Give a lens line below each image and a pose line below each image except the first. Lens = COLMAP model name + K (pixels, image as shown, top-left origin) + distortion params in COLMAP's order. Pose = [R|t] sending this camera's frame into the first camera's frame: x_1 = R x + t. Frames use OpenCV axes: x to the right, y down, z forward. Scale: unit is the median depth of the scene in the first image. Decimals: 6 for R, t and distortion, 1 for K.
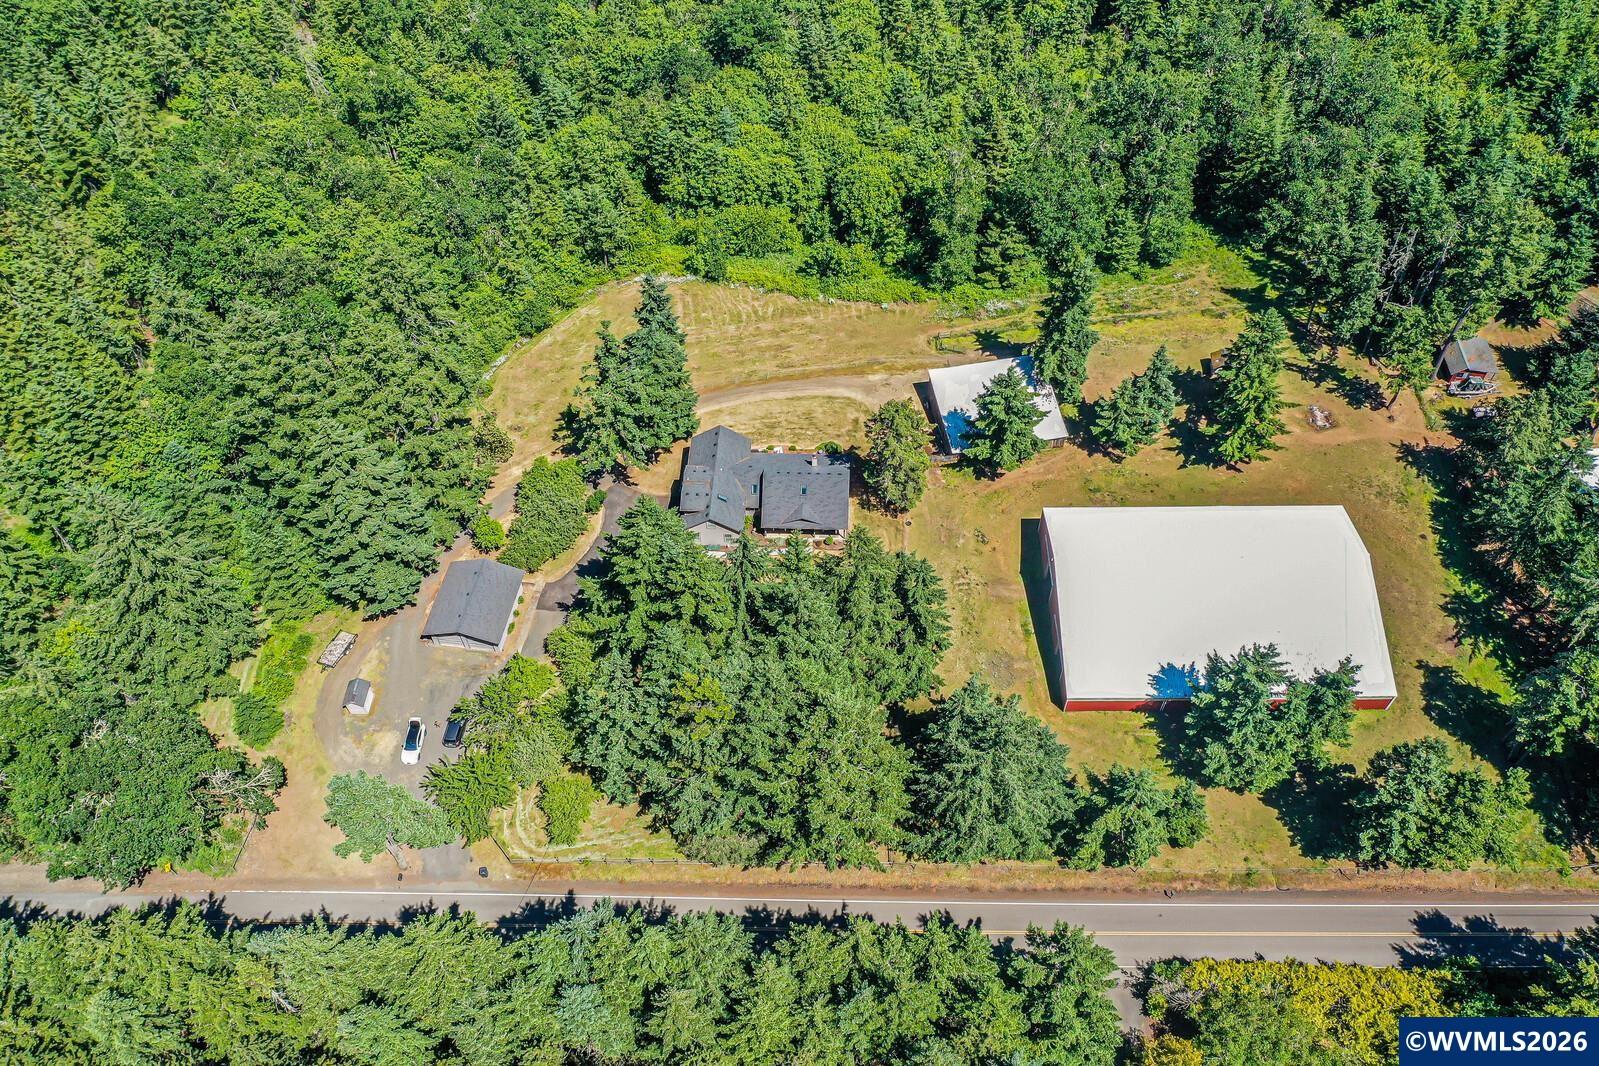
lens RADIAL K [[1269.6, 0, 799.1], [0, 1269.6, 528.9], [0, 0, 1]] dist [-0.015290, -0.000476]
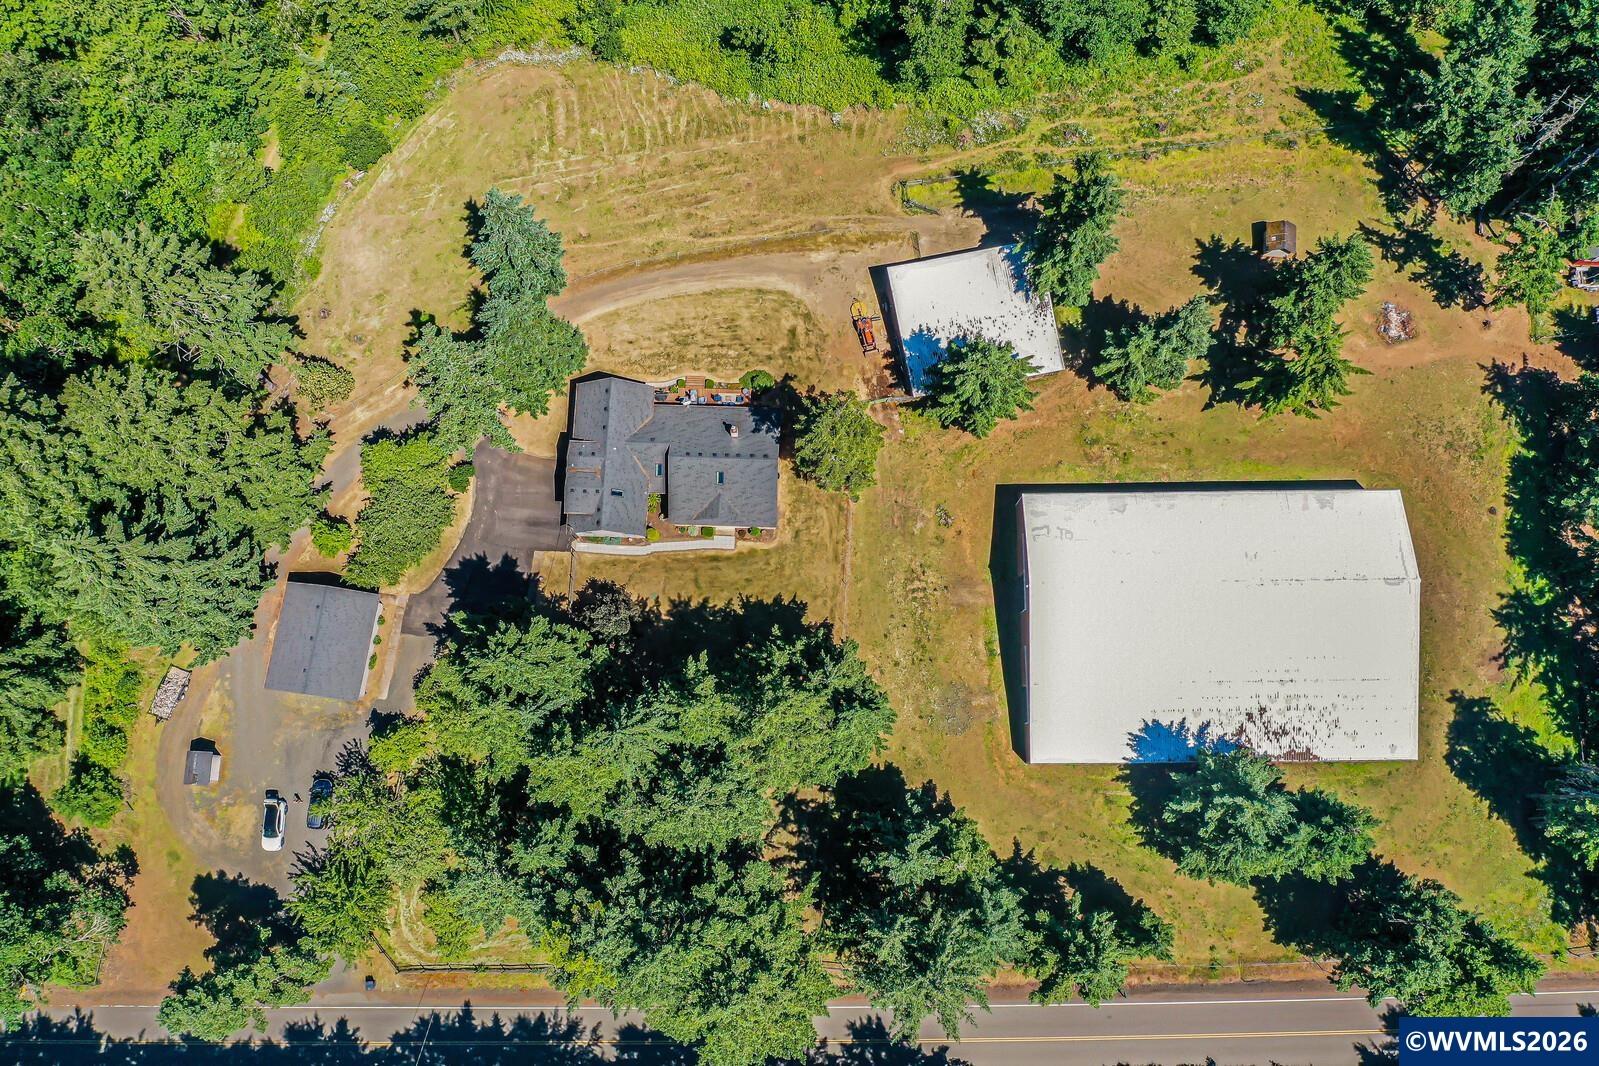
lens RADIAL K [[1269.6, 0, 799.3], [0, 1269.6, 535.9], [0, 0, 1]] dist [-0.015290, -0.000476]
pose [[0.999944, -0.010389, -0.001945, 0.054747], [0.010143, 0.891336, 0.453231, -0.360513], [-0.002975, -0.453225, 0.891391, 0.284831]]
